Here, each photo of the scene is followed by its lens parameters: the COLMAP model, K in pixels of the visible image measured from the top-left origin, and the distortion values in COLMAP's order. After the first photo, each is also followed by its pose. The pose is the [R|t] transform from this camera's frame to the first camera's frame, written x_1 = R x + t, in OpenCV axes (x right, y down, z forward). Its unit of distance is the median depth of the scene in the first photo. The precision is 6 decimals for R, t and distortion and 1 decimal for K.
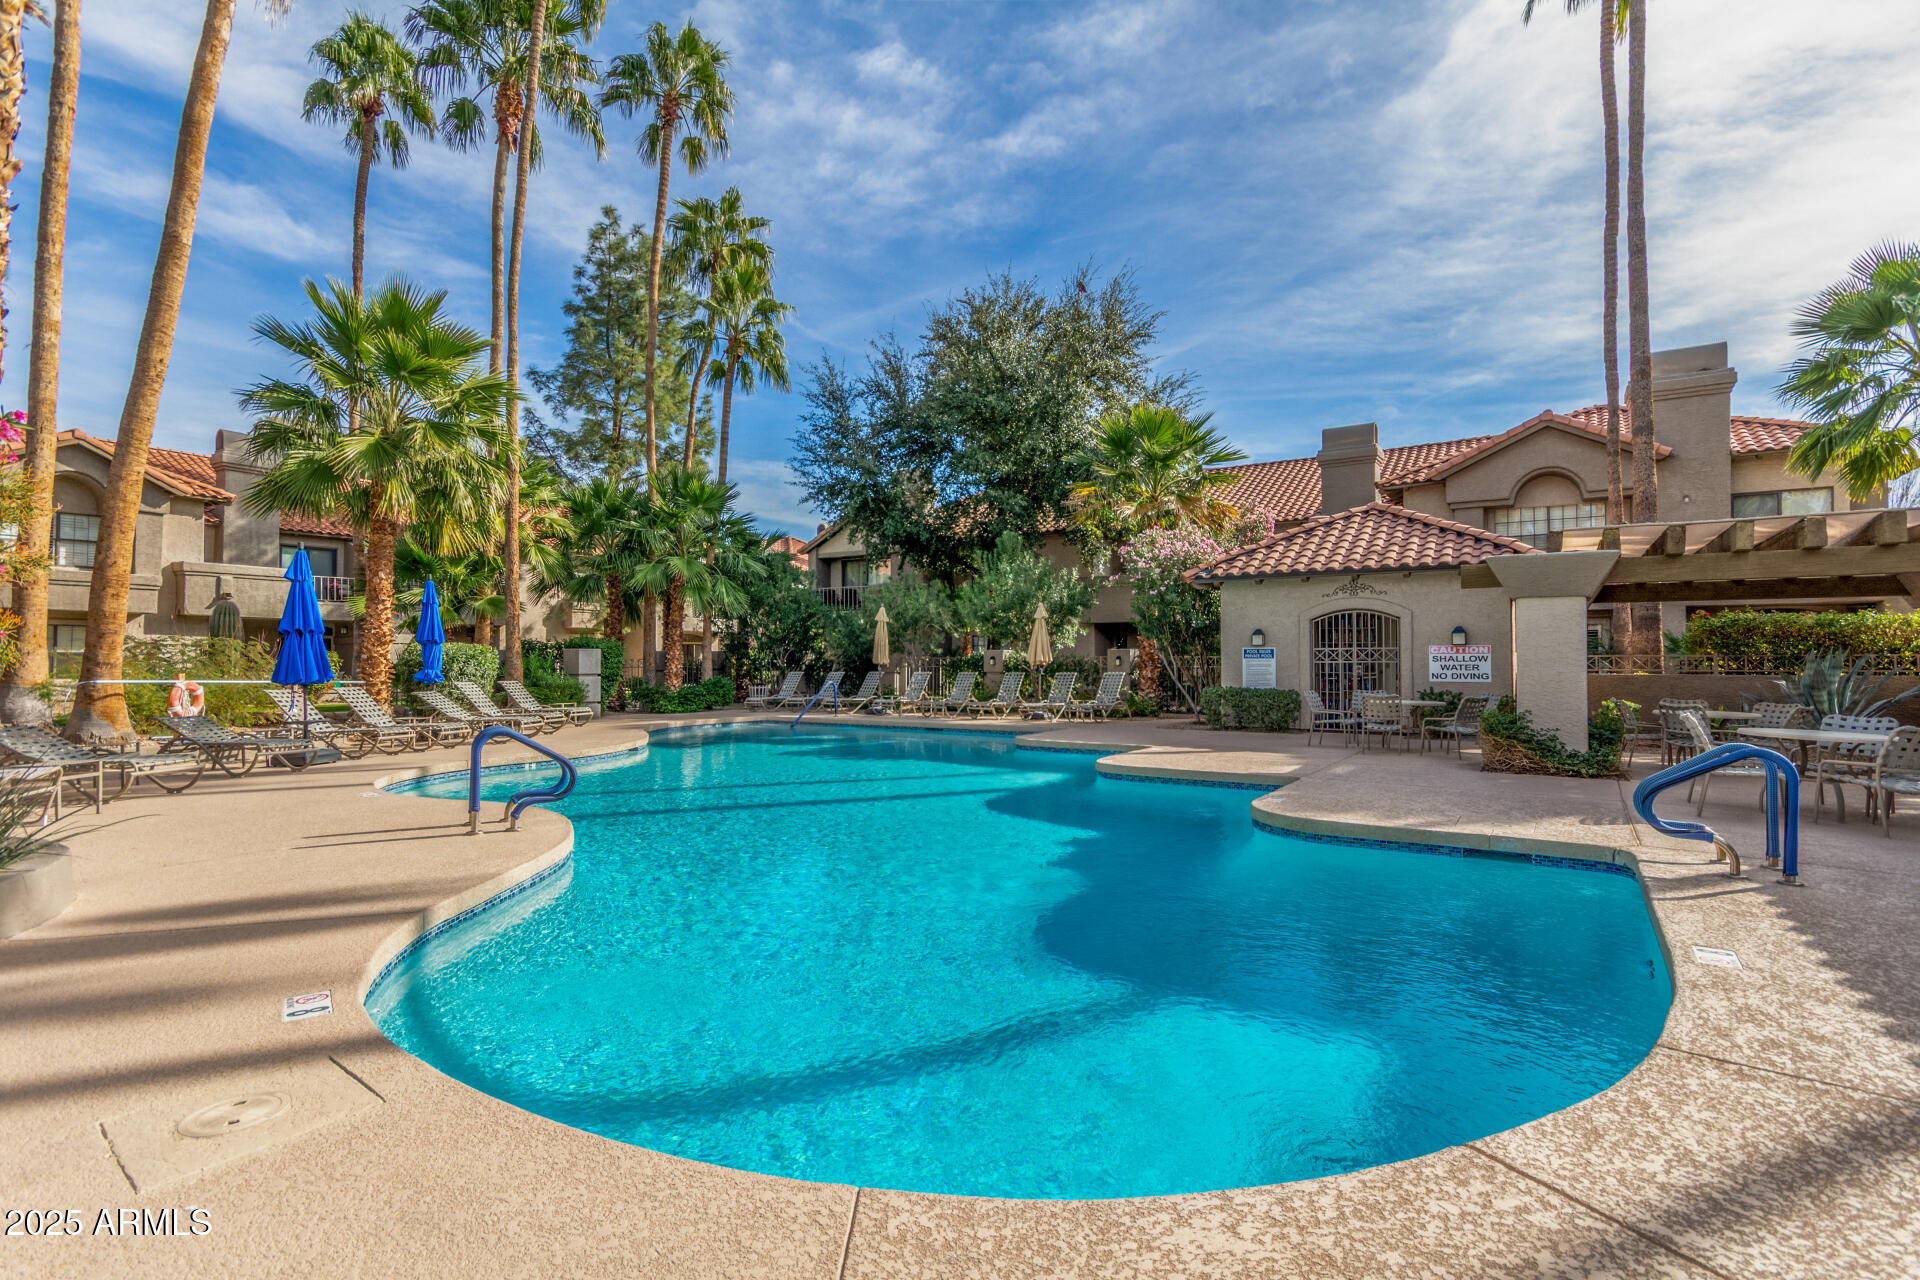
lens RADIAL K [[964.2, 0, 960.4], [0, 964.2, 648.7], [0, 0, 1]] dist [0.016328, 0.001004]
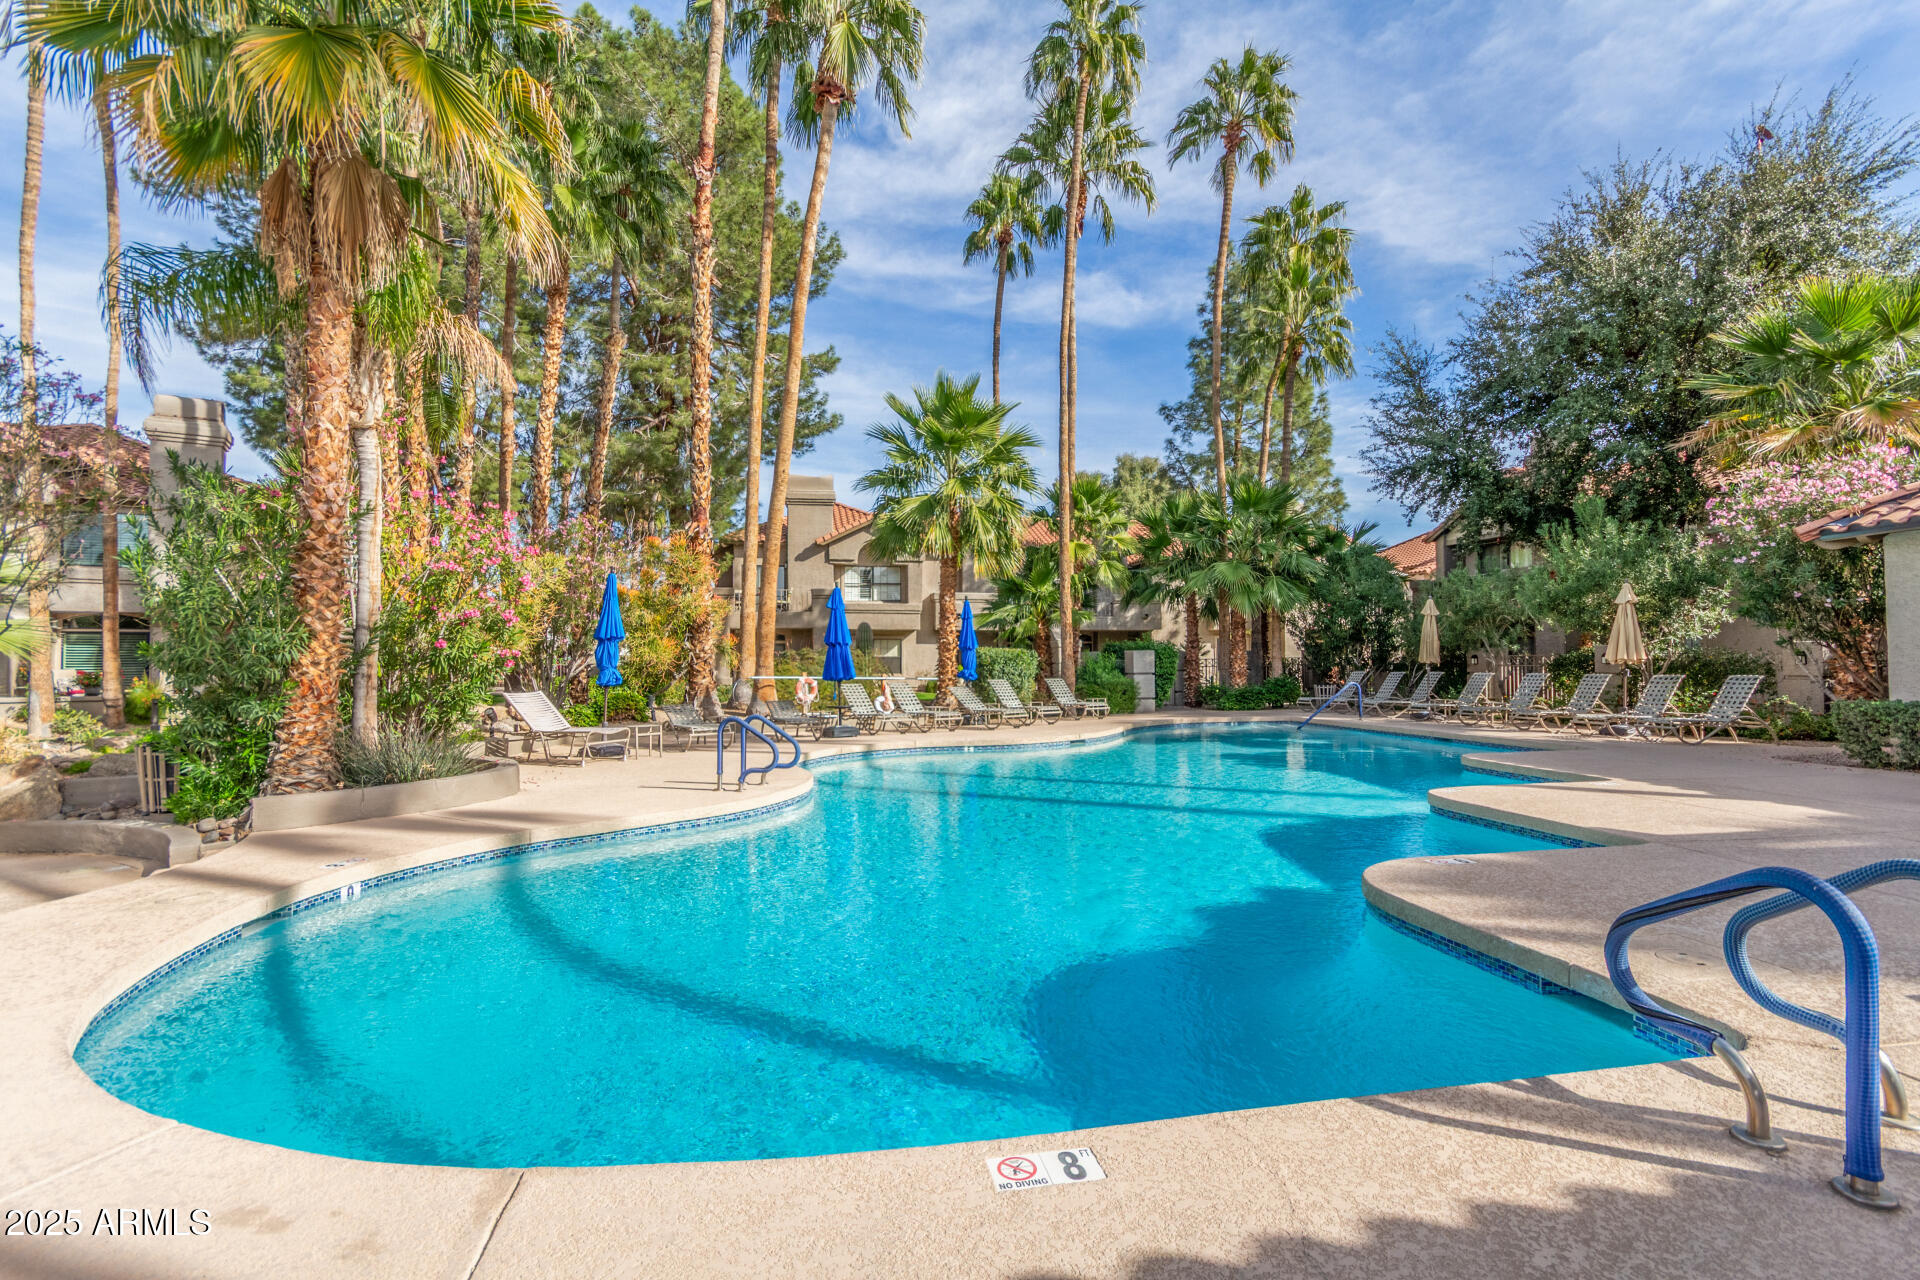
lens RADIAL K [[907.7, 0, 950.6], [0, 907.7, 648.8], [0, 0, 1]] dist [-0.003668, 0.000654]
pose [[0.676858, -0.013814, -0.735984, 0.237861], [0.015473, 0.999870, -0.004537, -0.000865], [0.735951, -0.008317, 0.676984, 0.120144]]
